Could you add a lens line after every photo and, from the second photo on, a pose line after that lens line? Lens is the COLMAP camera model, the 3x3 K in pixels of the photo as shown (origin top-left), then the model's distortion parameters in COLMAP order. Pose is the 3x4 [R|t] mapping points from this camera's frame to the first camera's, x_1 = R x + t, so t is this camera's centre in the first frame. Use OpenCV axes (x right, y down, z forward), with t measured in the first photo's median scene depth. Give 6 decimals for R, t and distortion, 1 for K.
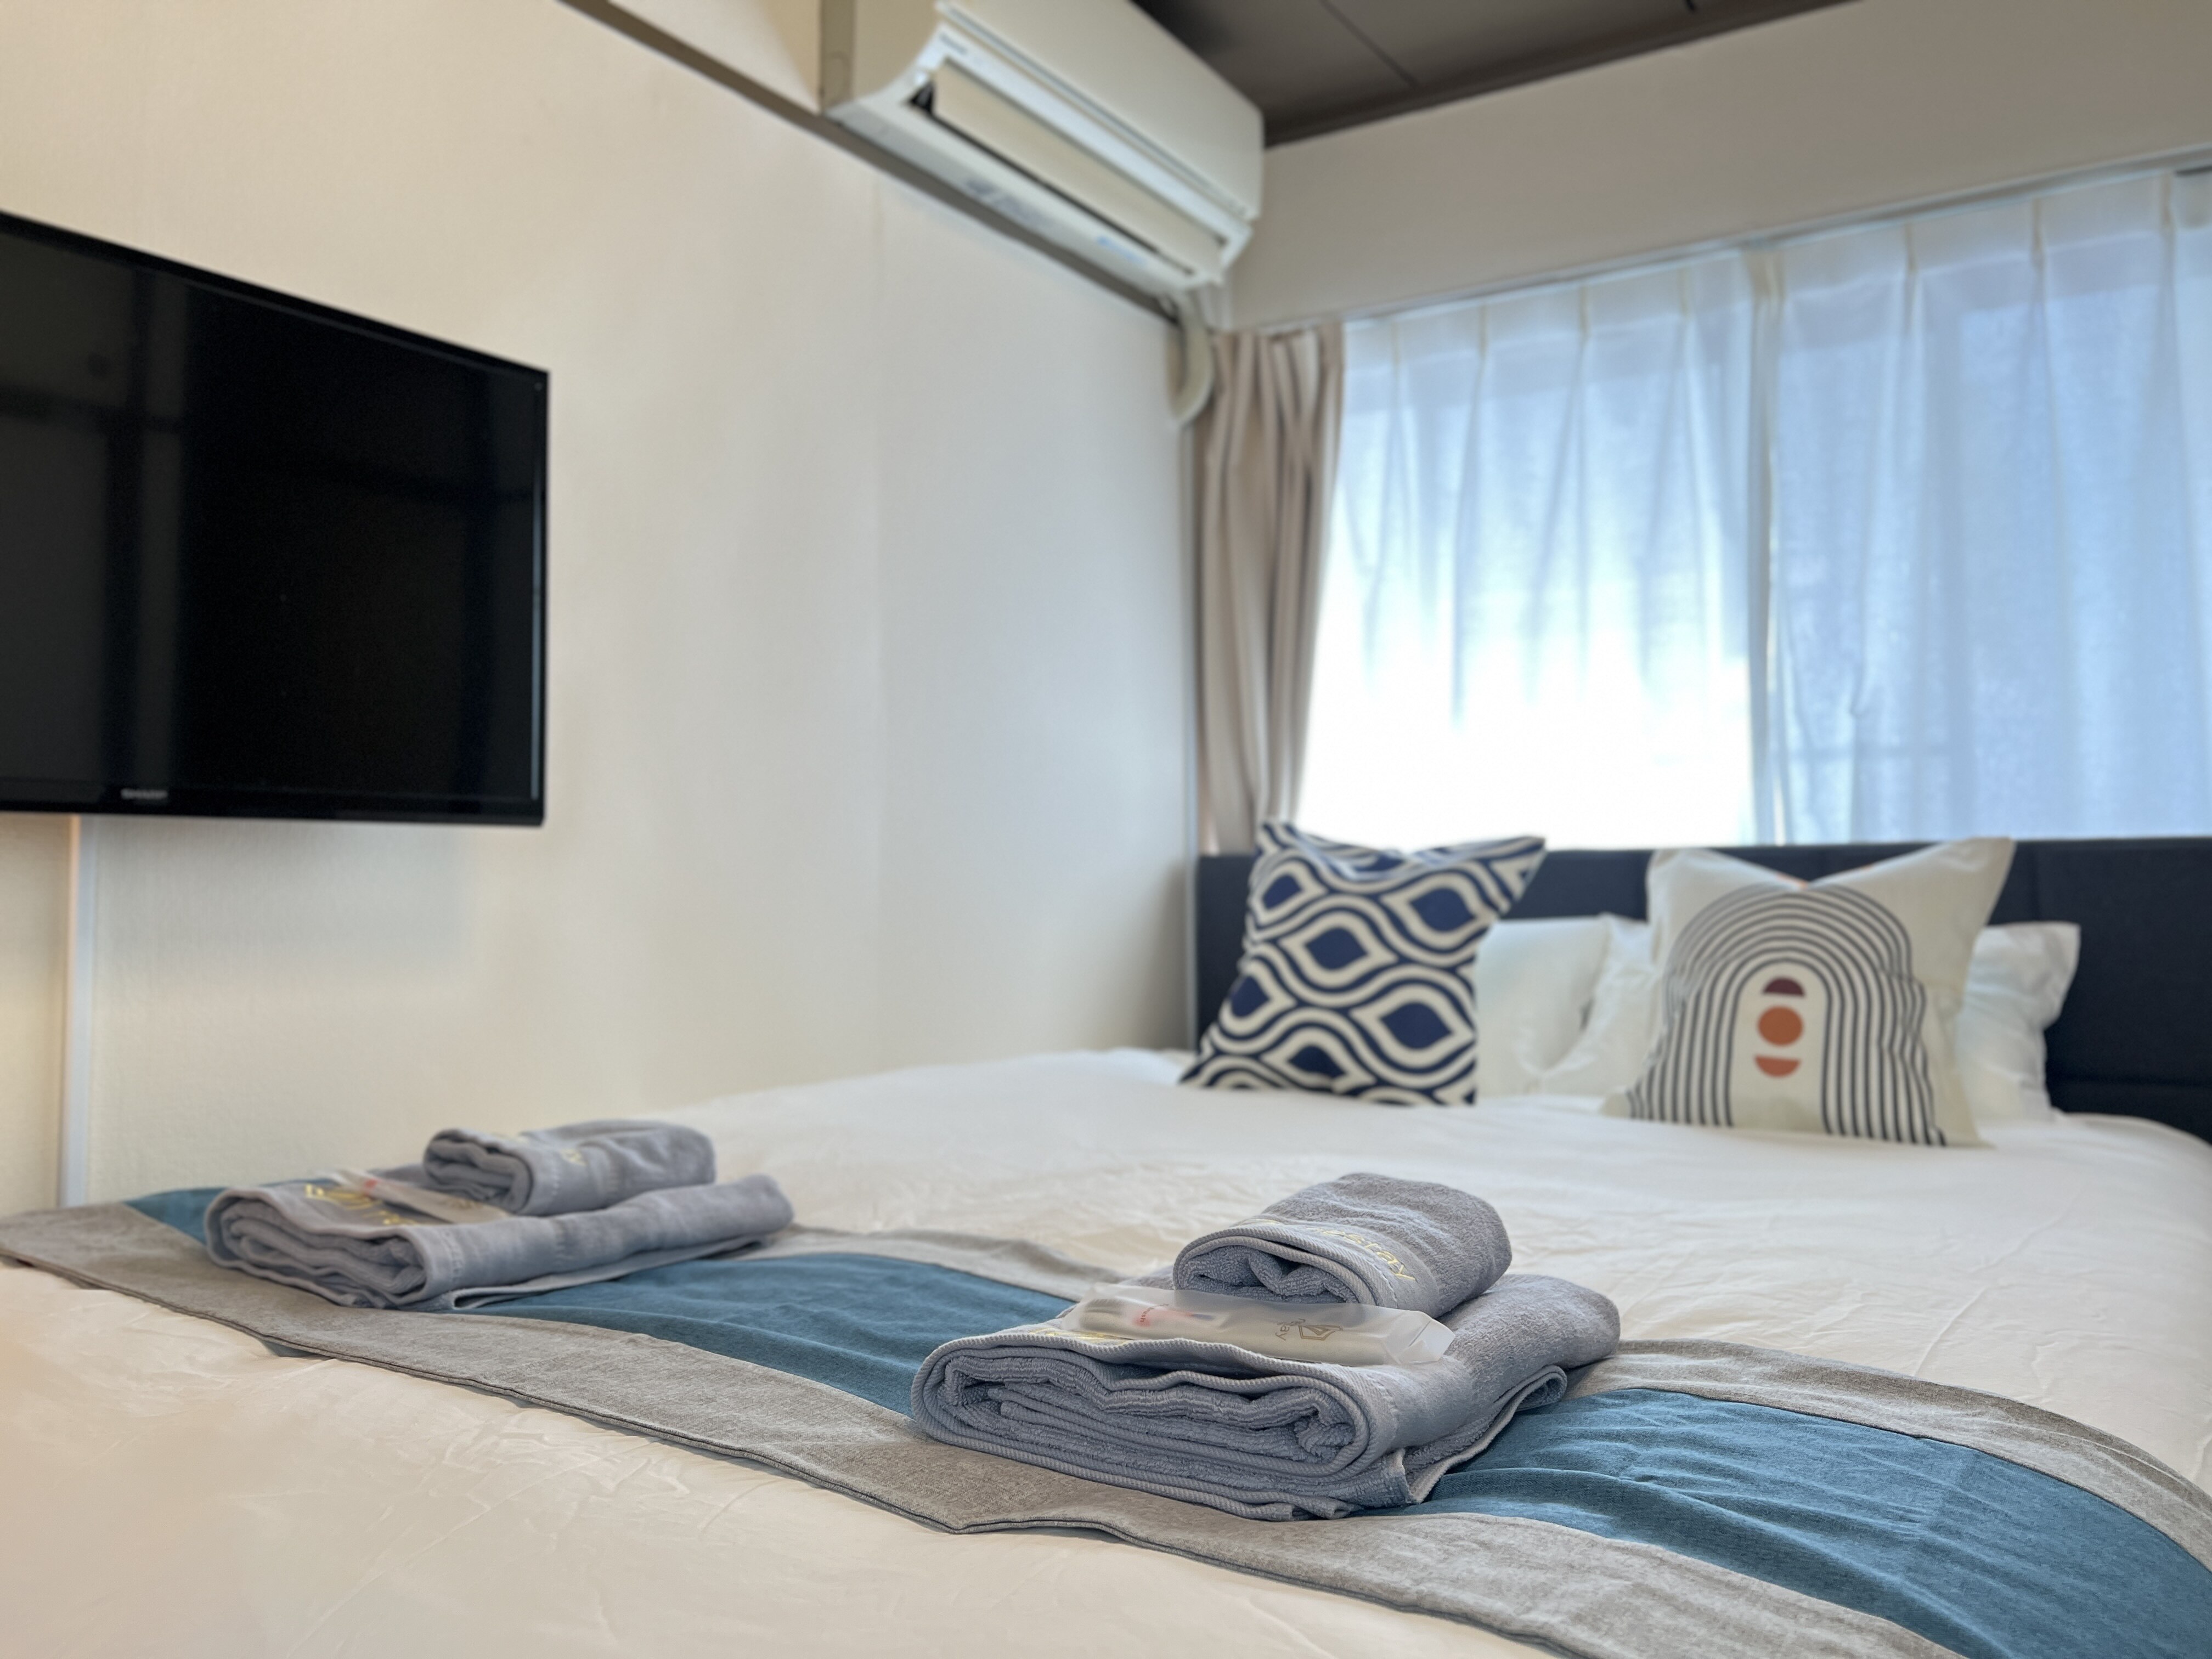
lens RADIAL K [[1679.8, 0, 1106.0], [0, 1679.8, 829.5], [0, 0, 1]] dist [0.018707, -0.009116]
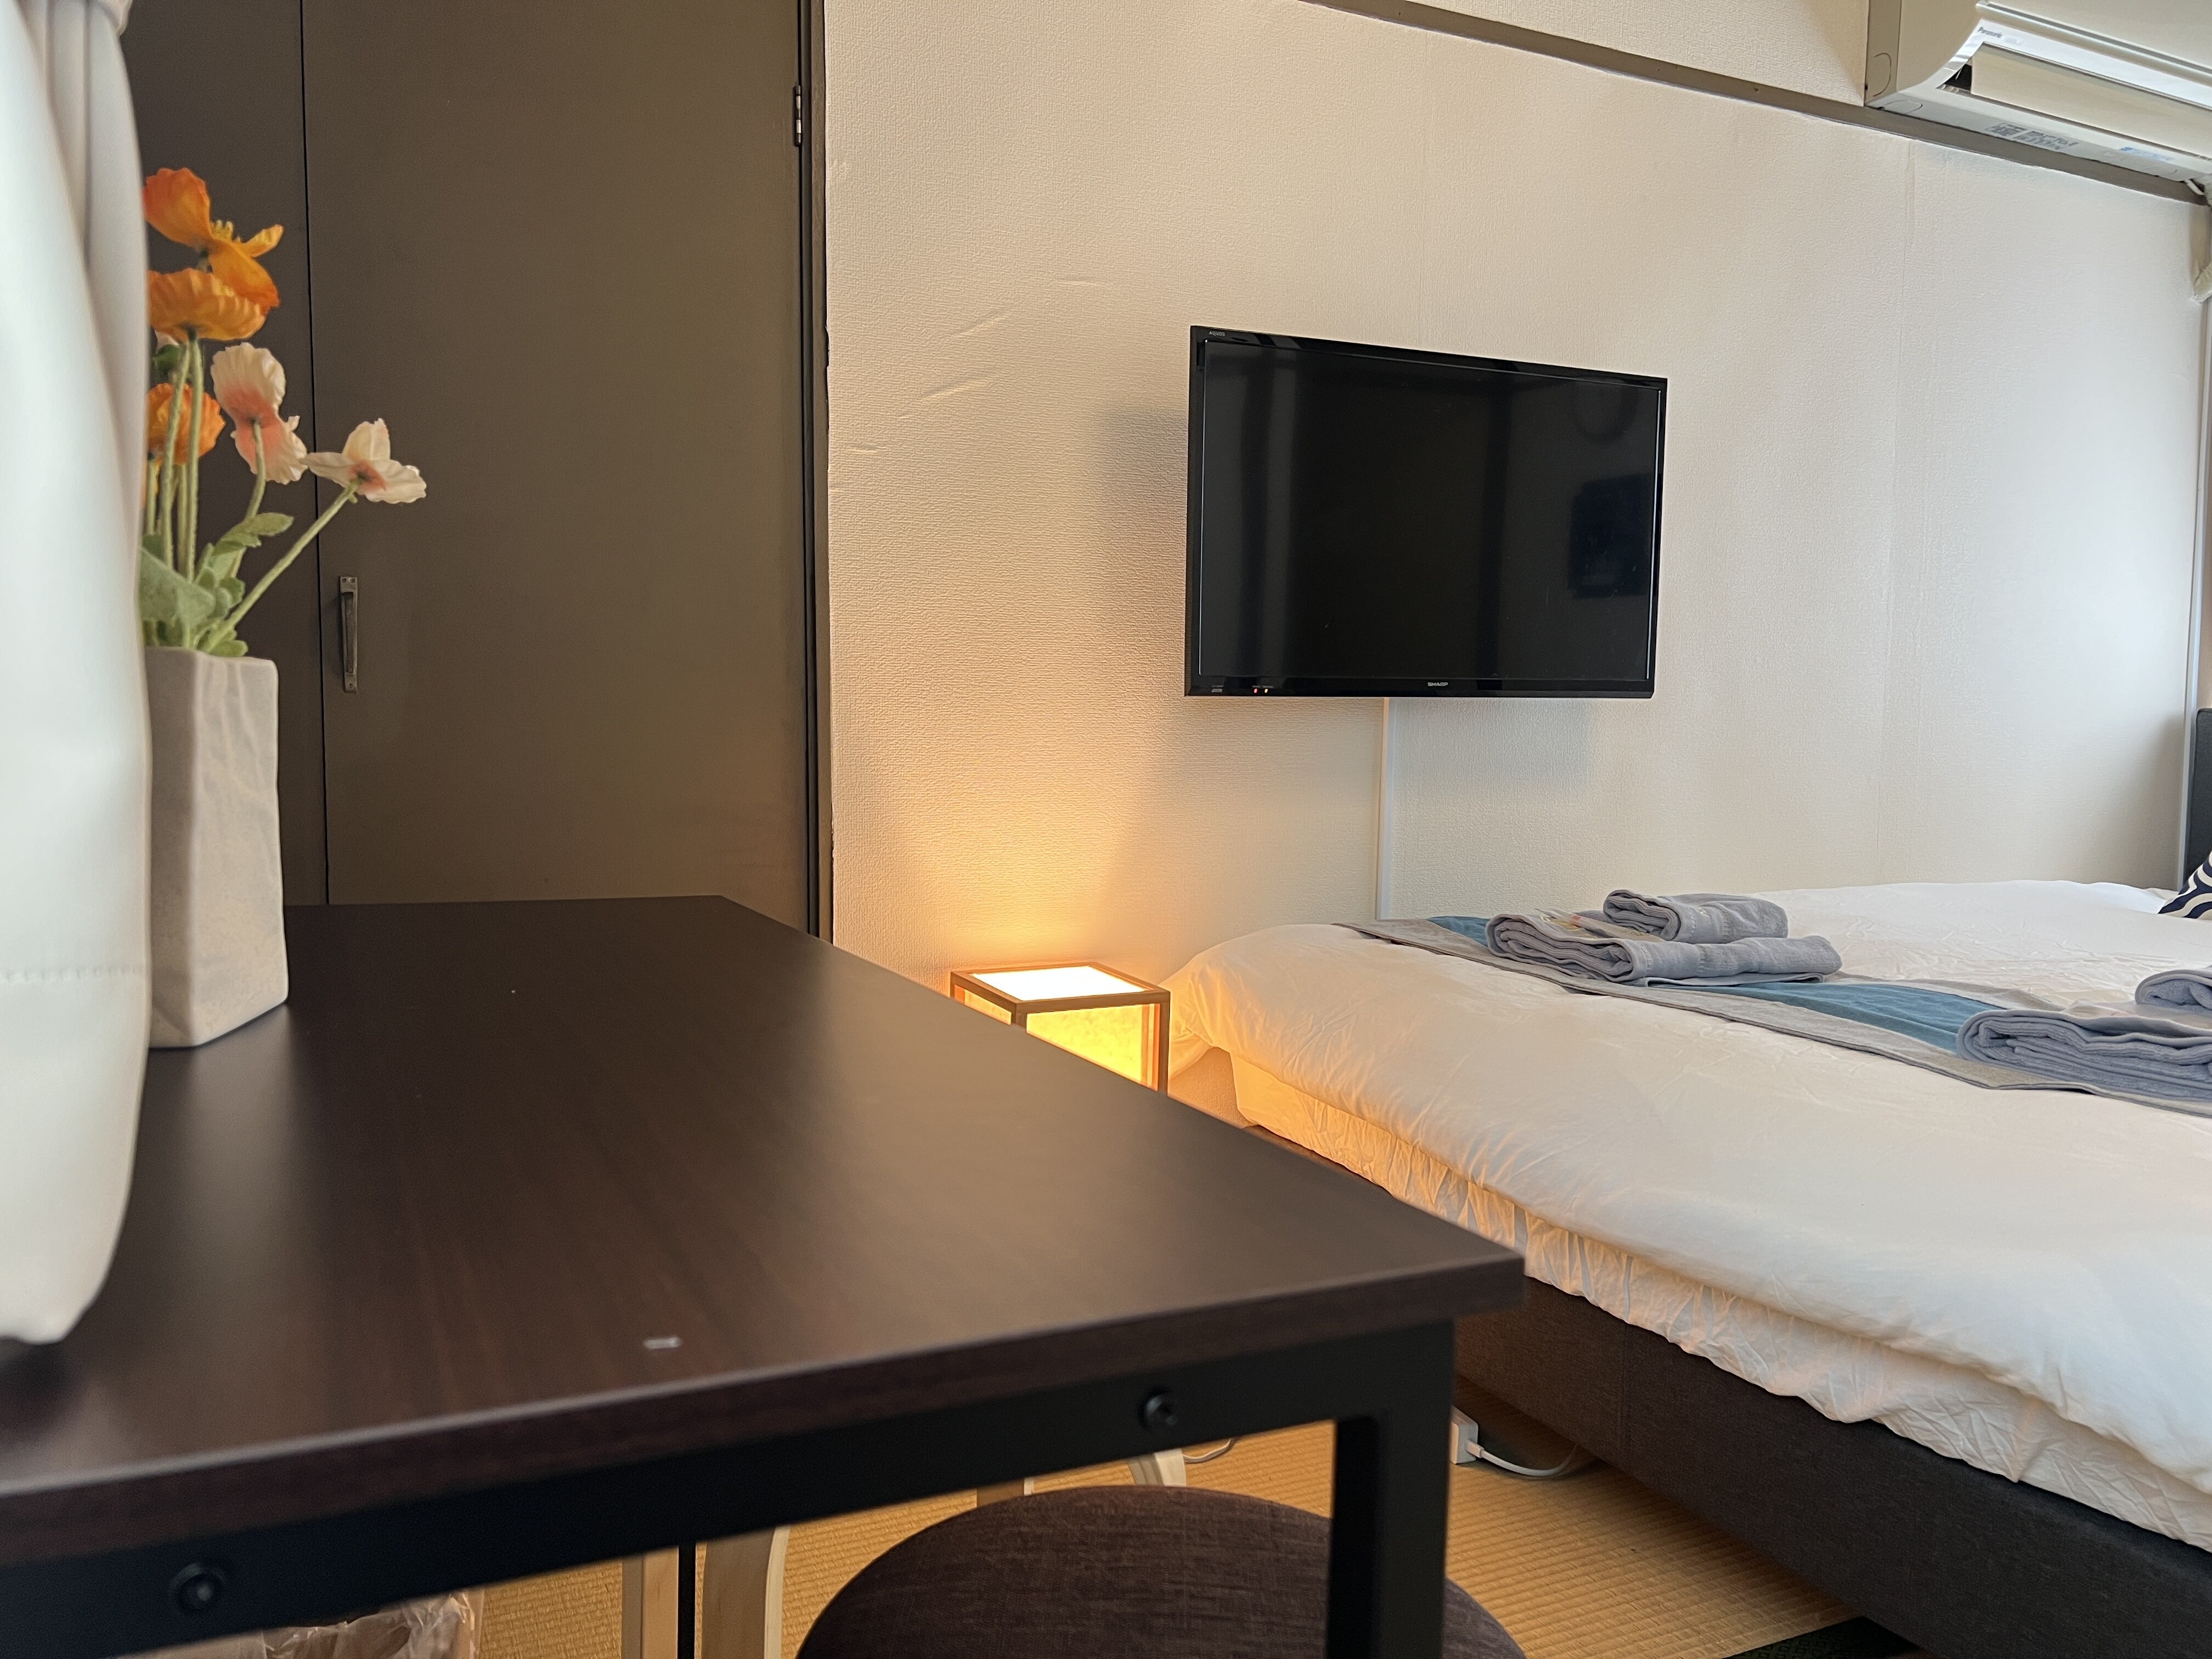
lens RADIAL K [[1595.8, 0, 1101.5], [0, 1595.8, 859.3], [0, 0, 1]] dist [-0.002167, -0.002292]
pose [[0.850328, 0.056833, -0.523176, -0.008649], [0.007617, 0.992718, 0.120221, -0.045115], [0.526199, -0.106213, 0.843703, -0.609615]]
